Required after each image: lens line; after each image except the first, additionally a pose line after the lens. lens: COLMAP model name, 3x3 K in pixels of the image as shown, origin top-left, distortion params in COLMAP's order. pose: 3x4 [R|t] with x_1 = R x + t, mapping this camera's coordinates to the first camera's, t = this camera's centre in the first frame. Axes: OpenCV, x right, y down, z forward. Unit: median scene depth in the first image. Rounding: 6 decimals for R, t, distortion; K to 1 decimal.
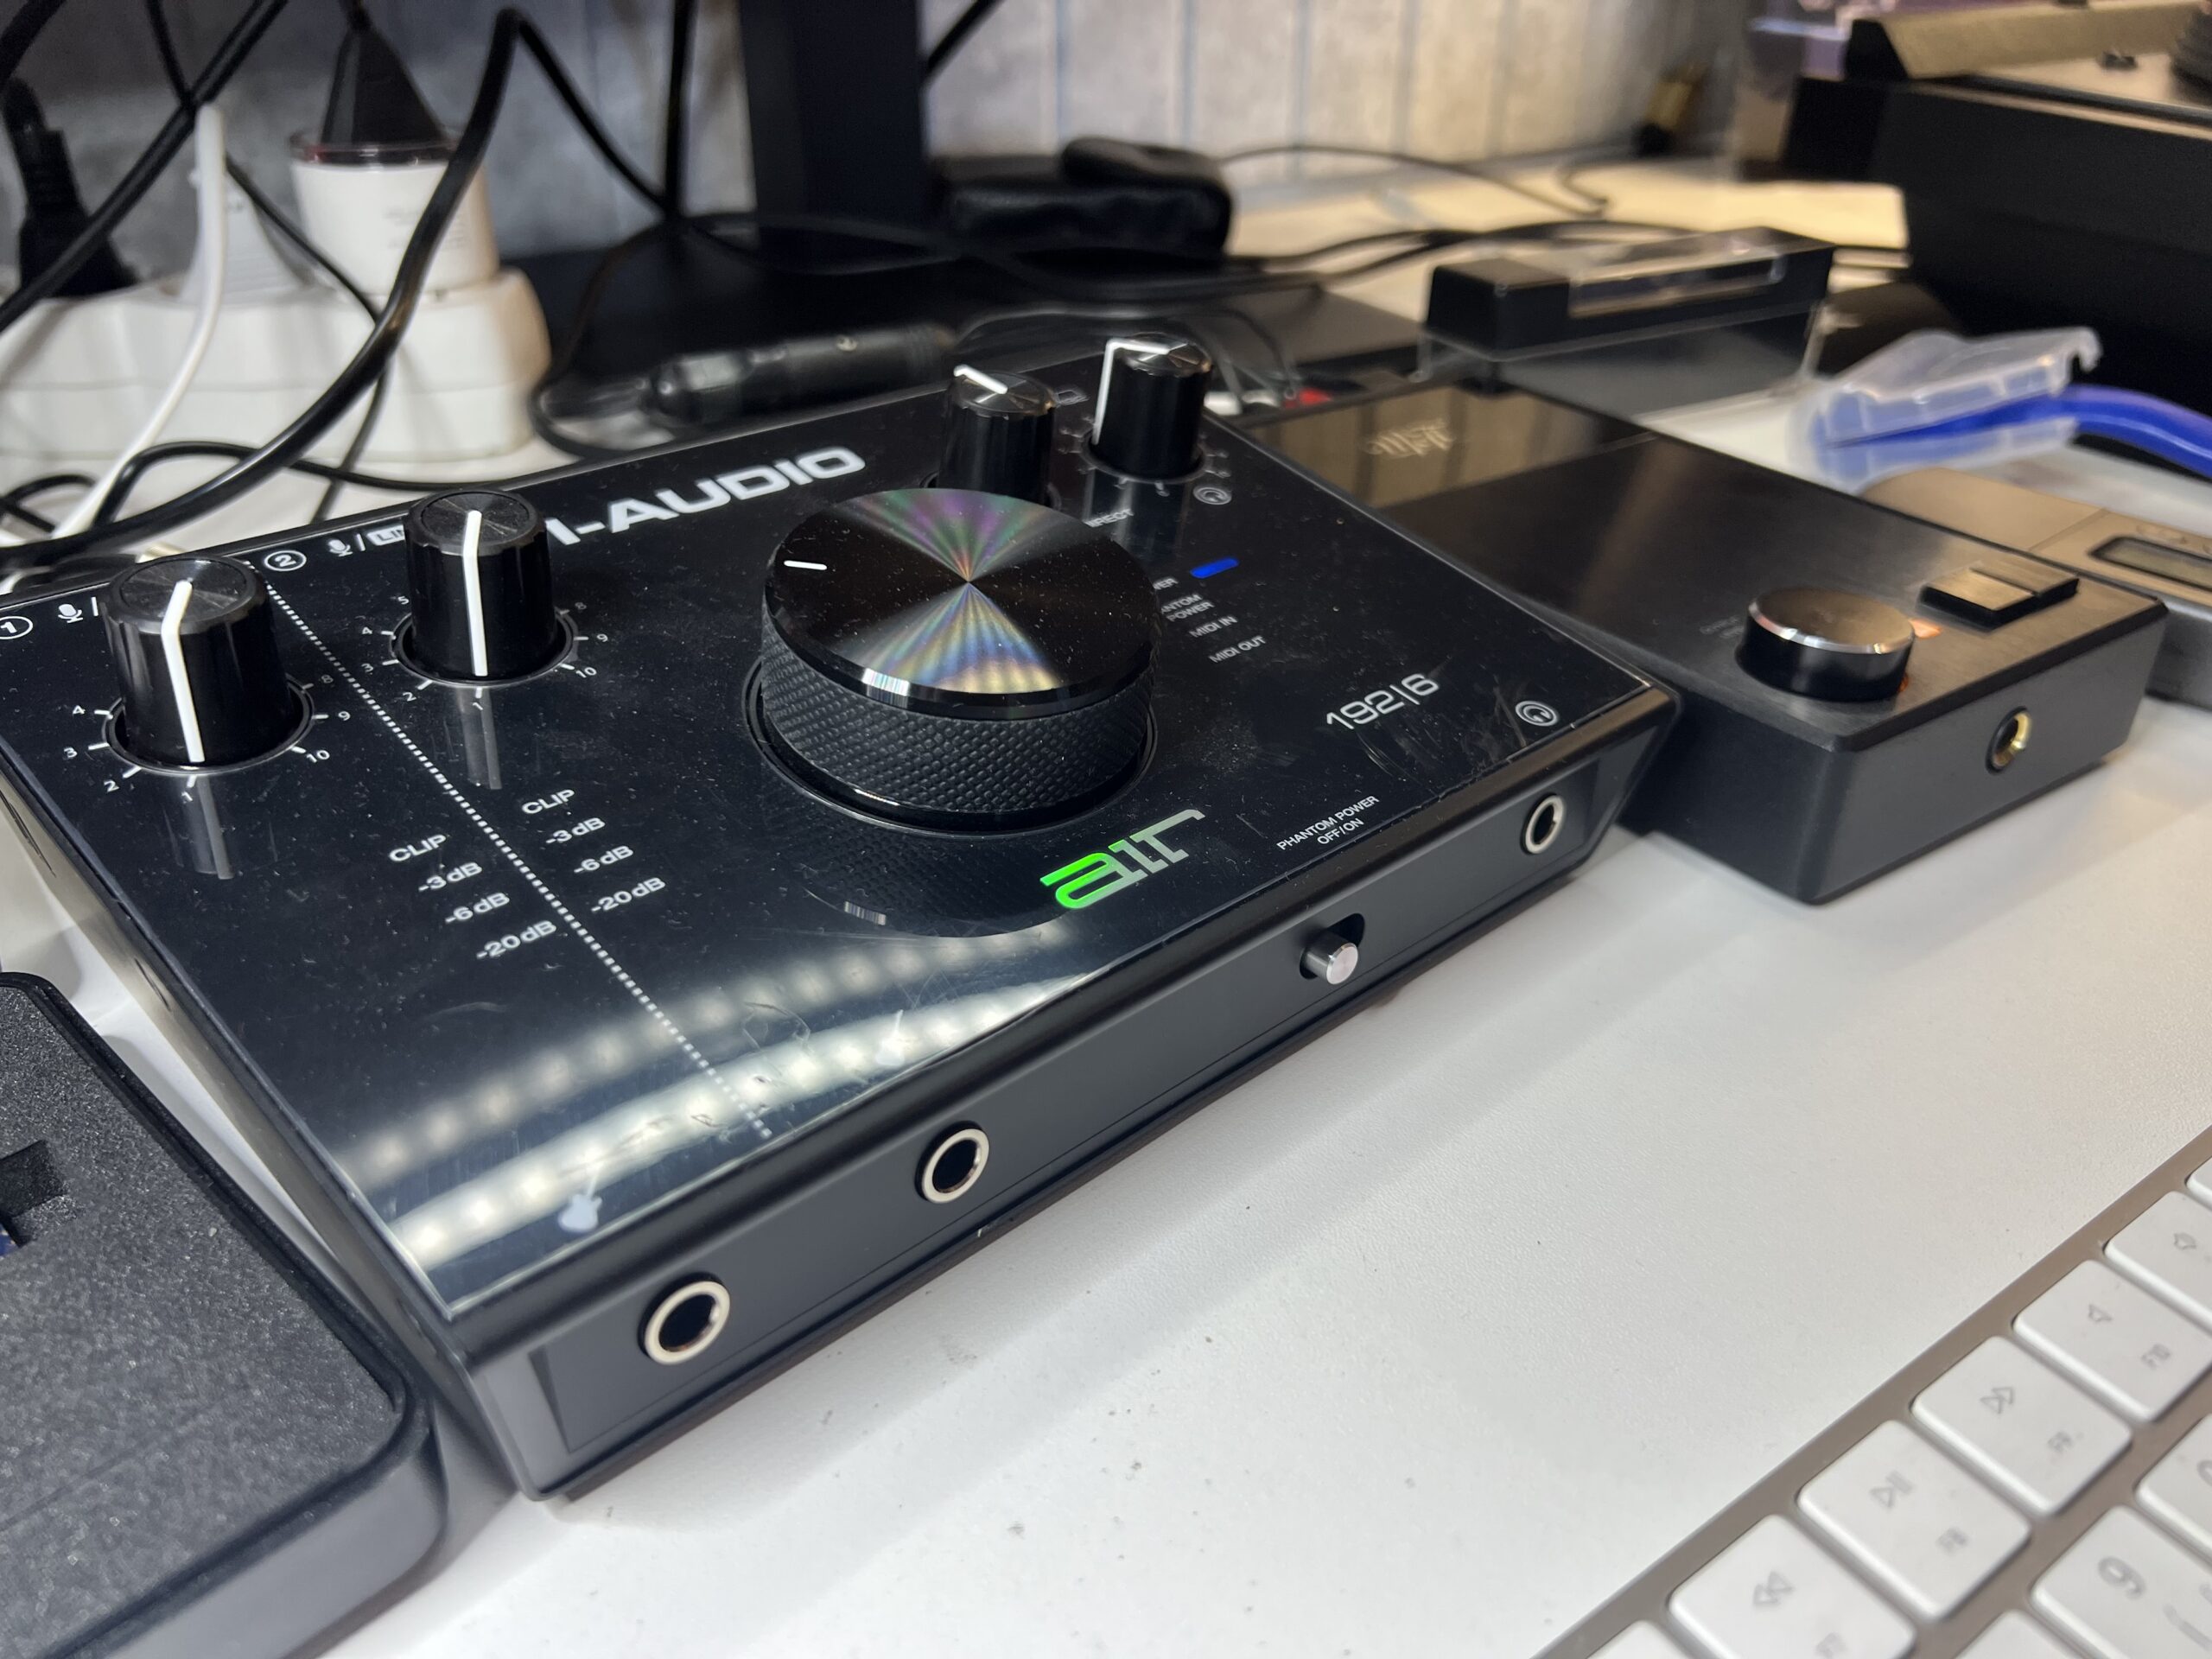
lens RADIAL K [[1715.0, 0, 1106.0], [0, 1715.0, 829.5], [0, 0, 1]] dist [0.066923, -0.078127]
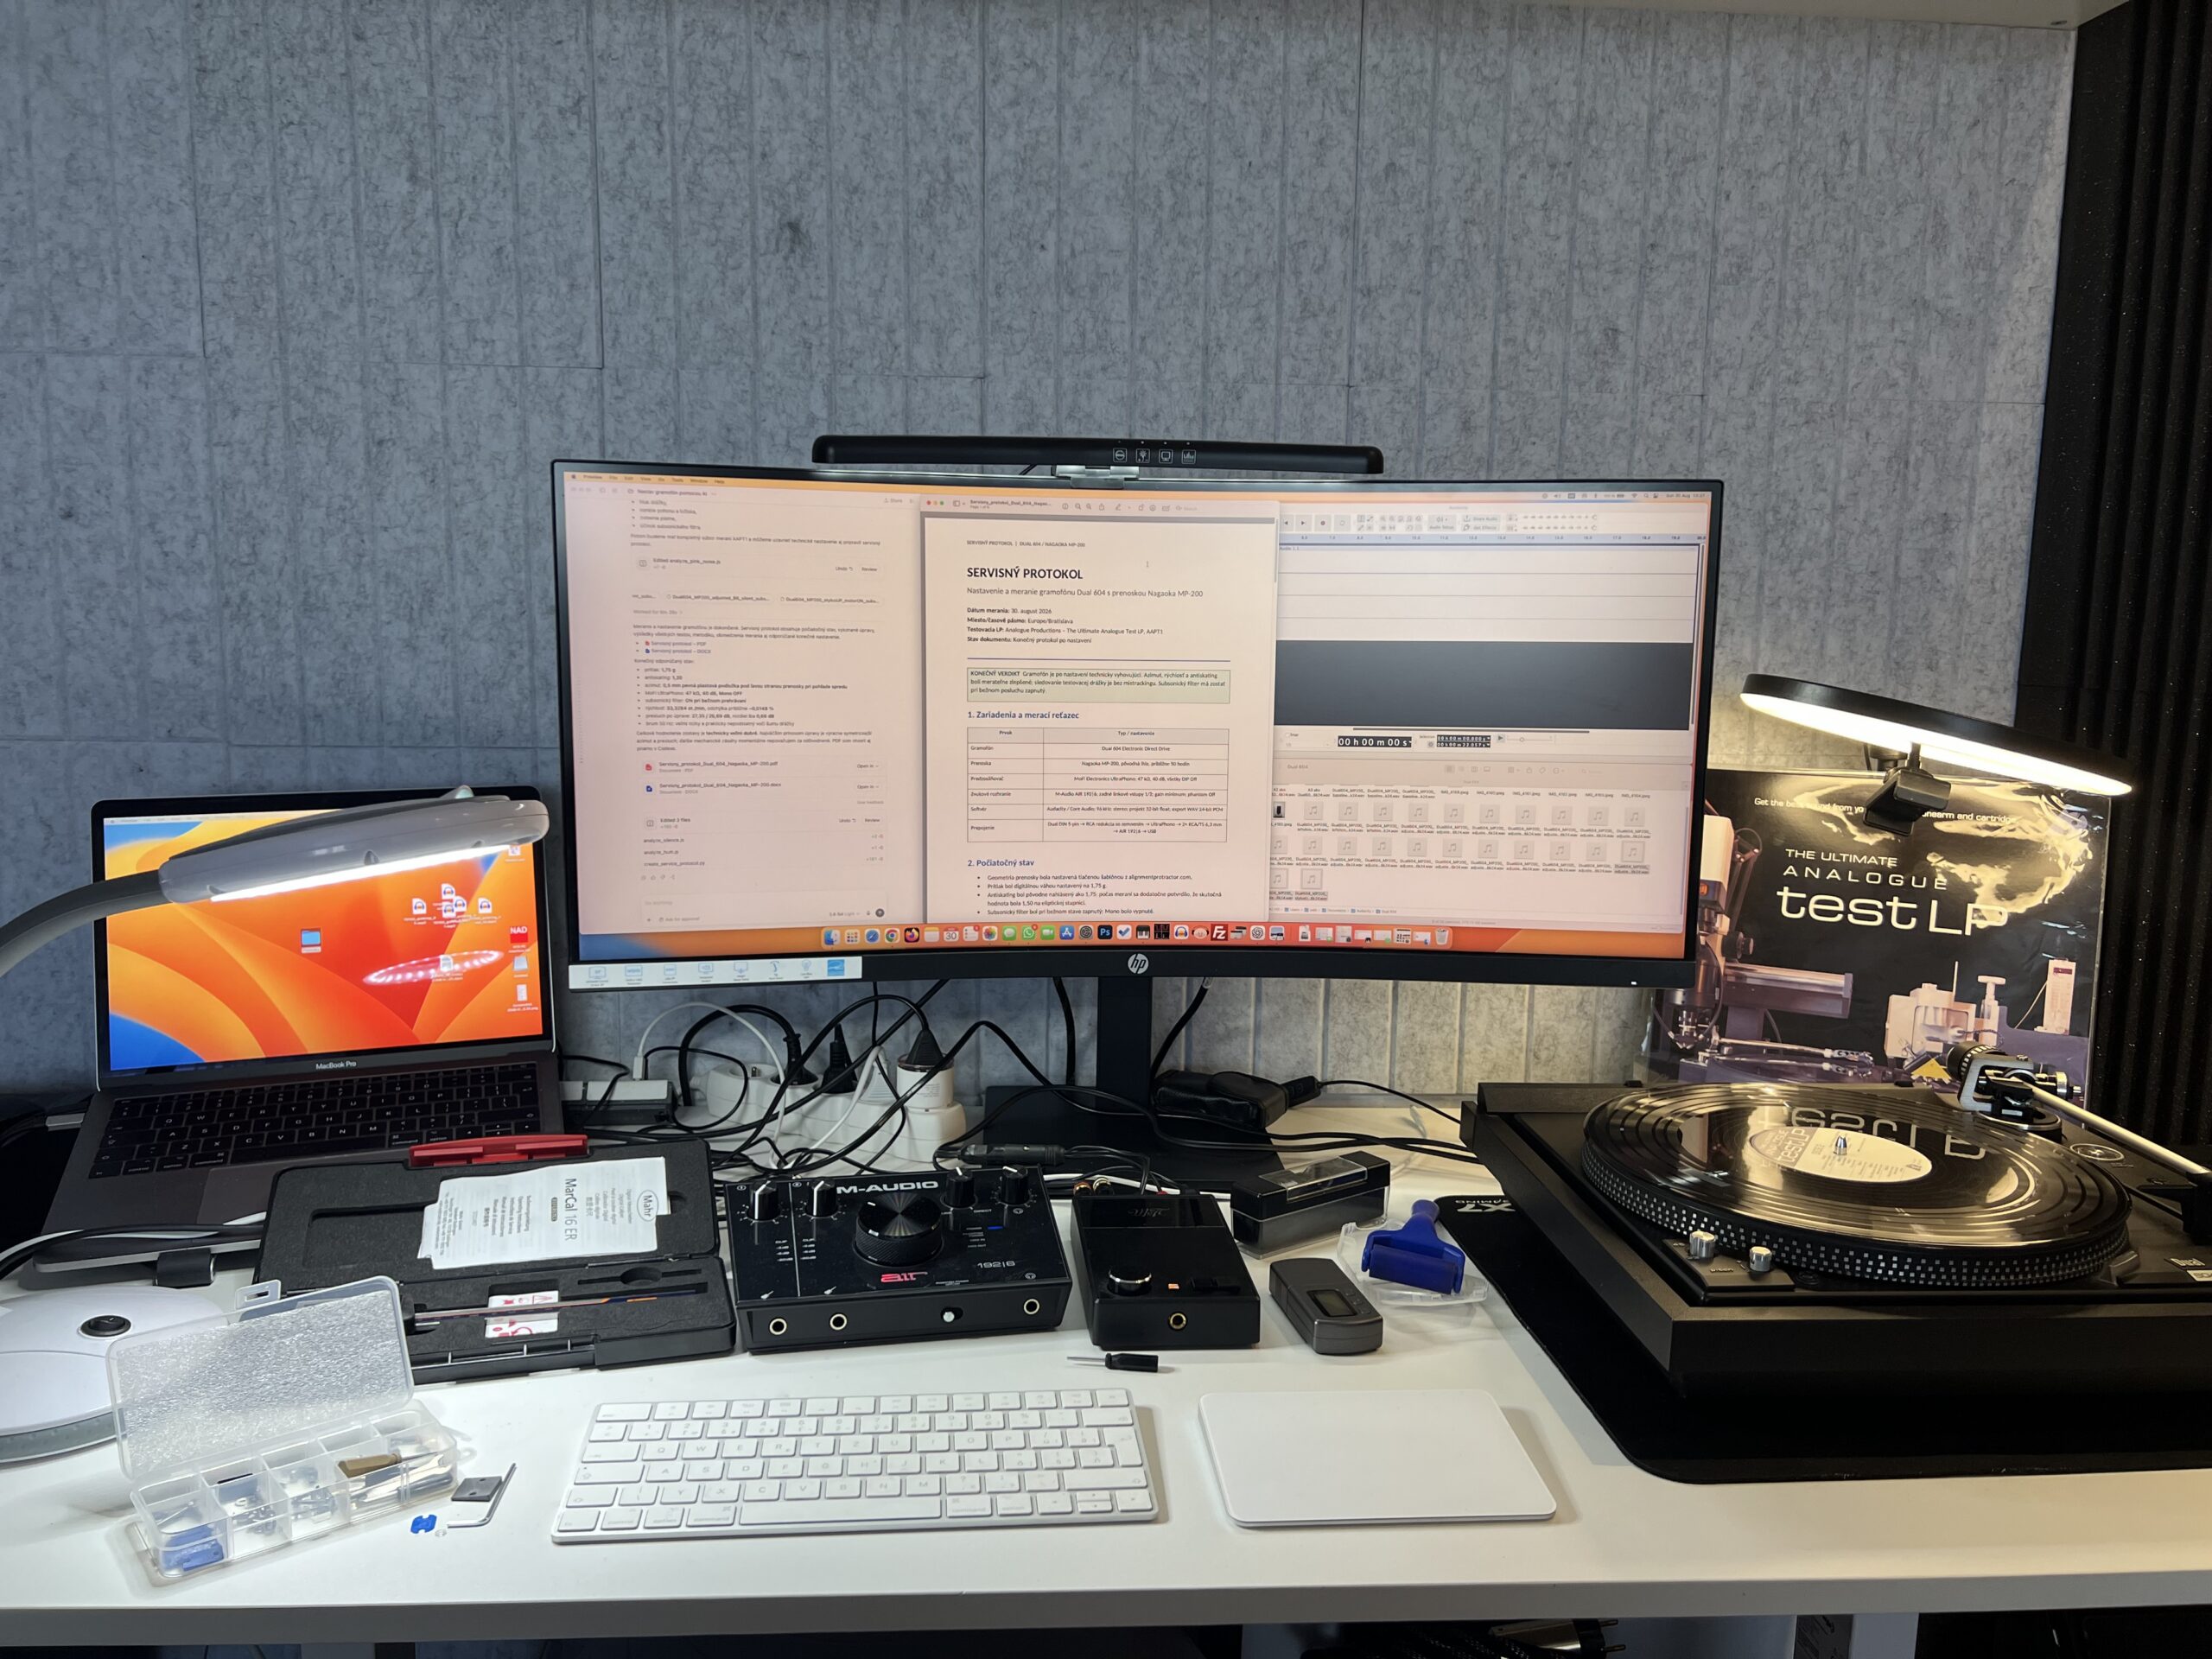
lens RADIAL K [[1715.0, 0, 1106.0], [0, 1715.0, 829.5], [0, 0, 1]] dist [0.066923, -0.078127]
pose [[0.861746, 0.083247, -0.500463, 1.389906], [-0.270545, 0.909887, -0.314501, 0.114661], [0.429184, 0.406418, 0.806614, -1.541531]]
